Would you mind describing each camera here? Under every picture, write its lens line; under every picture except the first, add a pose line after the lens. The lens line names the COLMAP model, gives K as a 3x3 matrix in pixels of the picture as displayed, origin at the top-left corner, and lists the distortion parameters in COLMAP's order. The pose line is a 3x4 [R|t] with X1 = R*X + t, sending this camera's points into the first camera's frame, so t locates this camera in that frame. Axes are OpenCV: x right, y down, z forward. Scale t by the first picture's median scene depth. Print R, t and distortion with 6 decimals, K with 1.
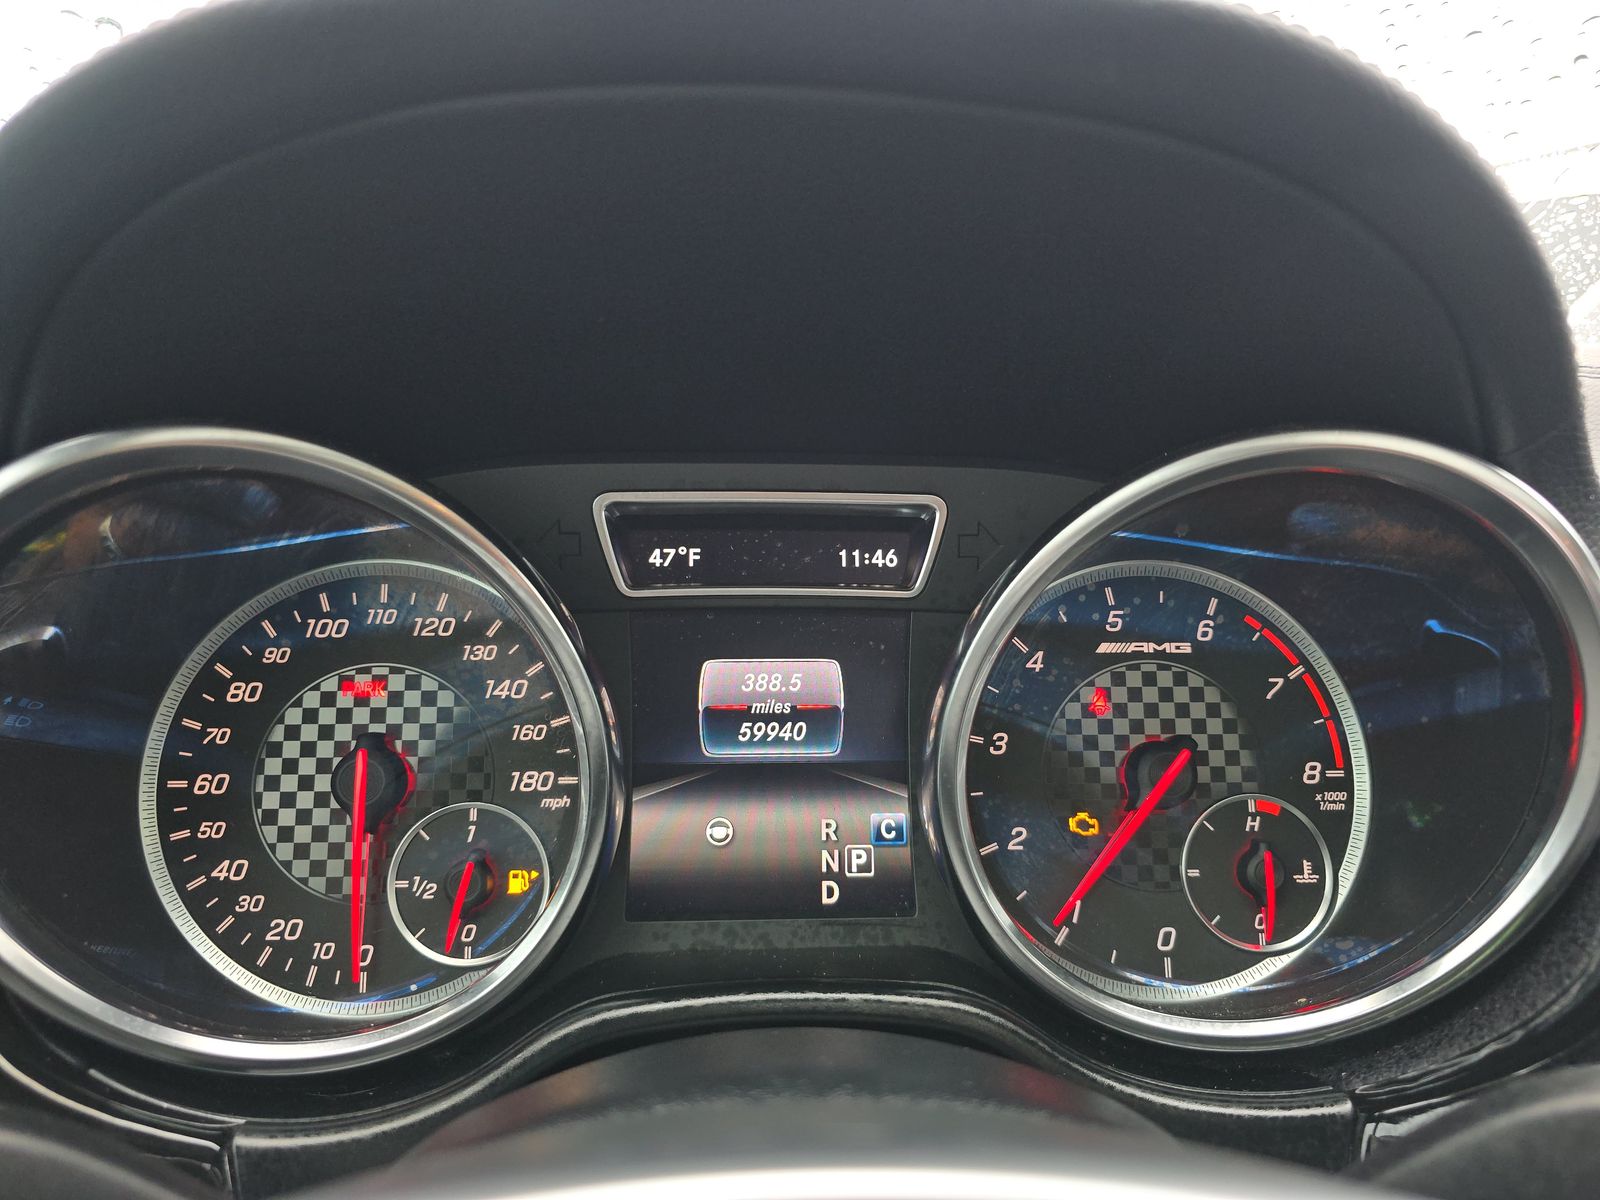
lens RADIAL K [[1062.3, 0, 801.1], [0, 1062.3, 602.5], [0, 0, 1]] dist [0.031583, 0.001678]
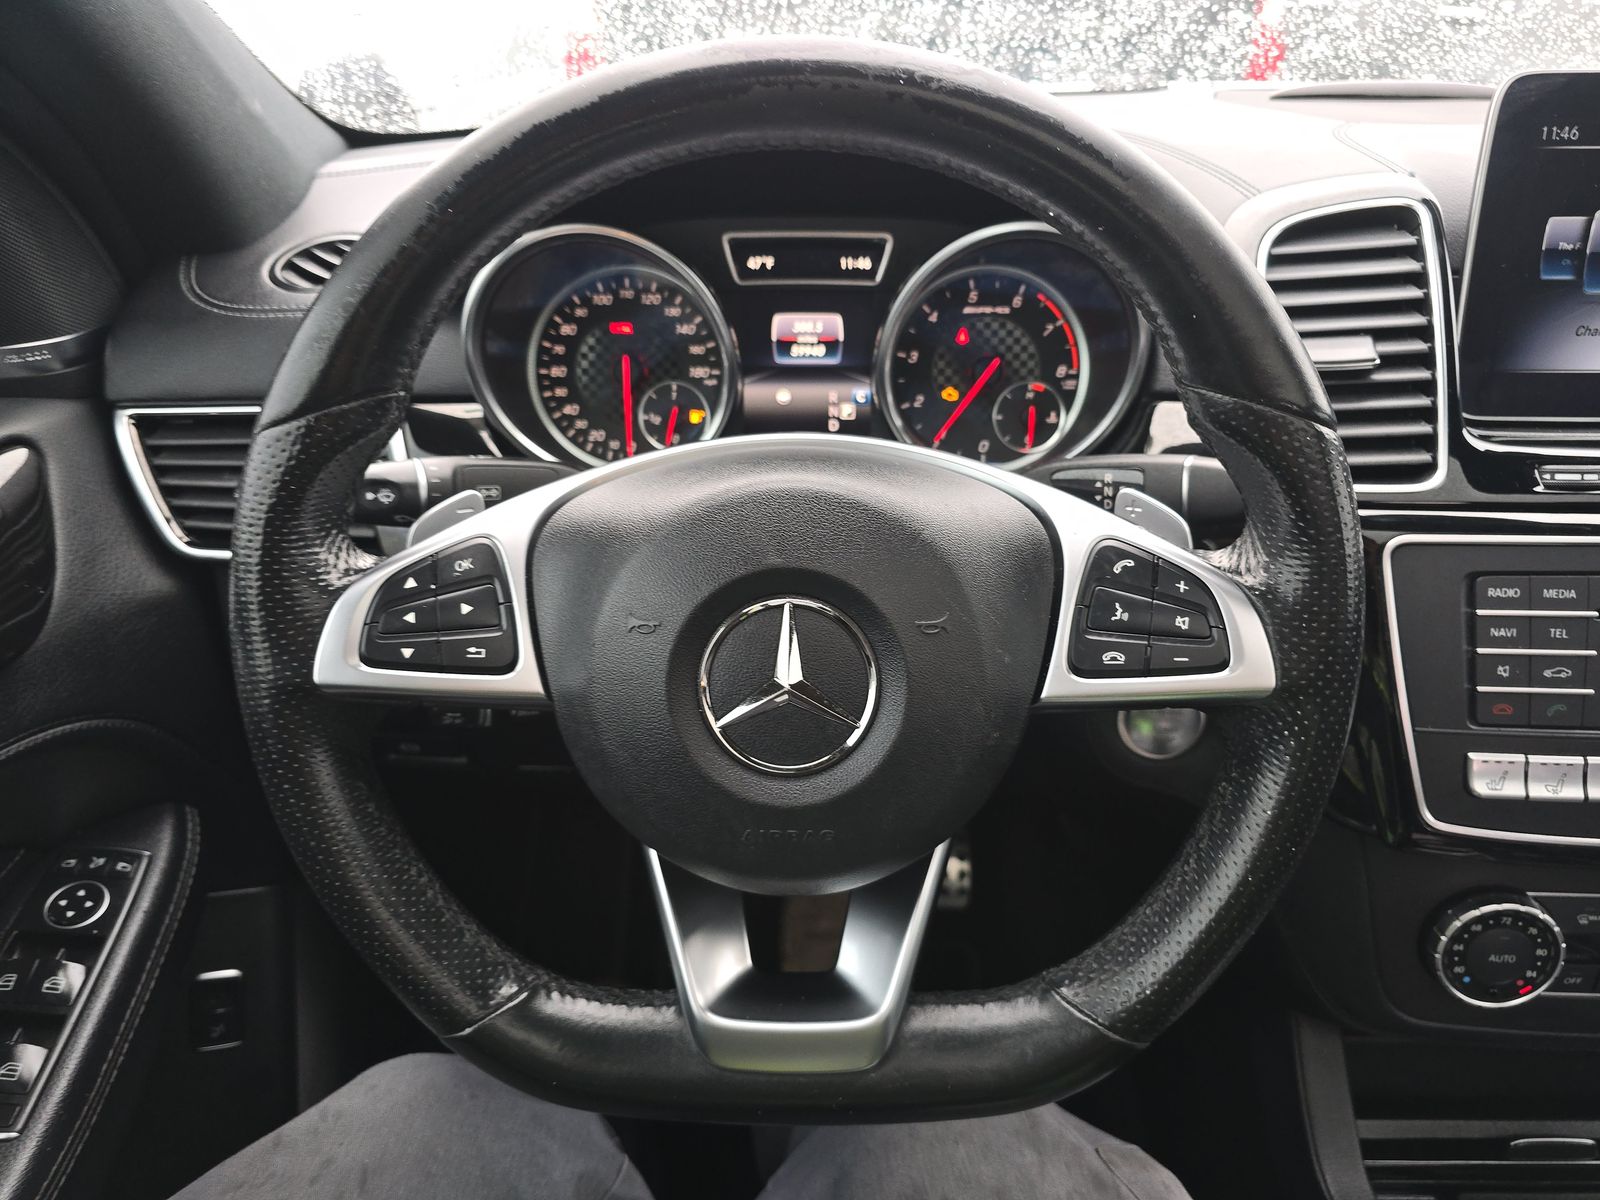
lens RADIAL K [[1062.3, 0, 802.0], [0, 1062.3, 607.9], [0, 0, 1]] dist [0.031583, 0.001678]
pose [[0.999560, 0.012568, -0.026857, 0.025674], [-0.002971, 0.943627, 0.330998, -0.100858], [0.029503, -0.330773, 0.943249, -1.215634]]
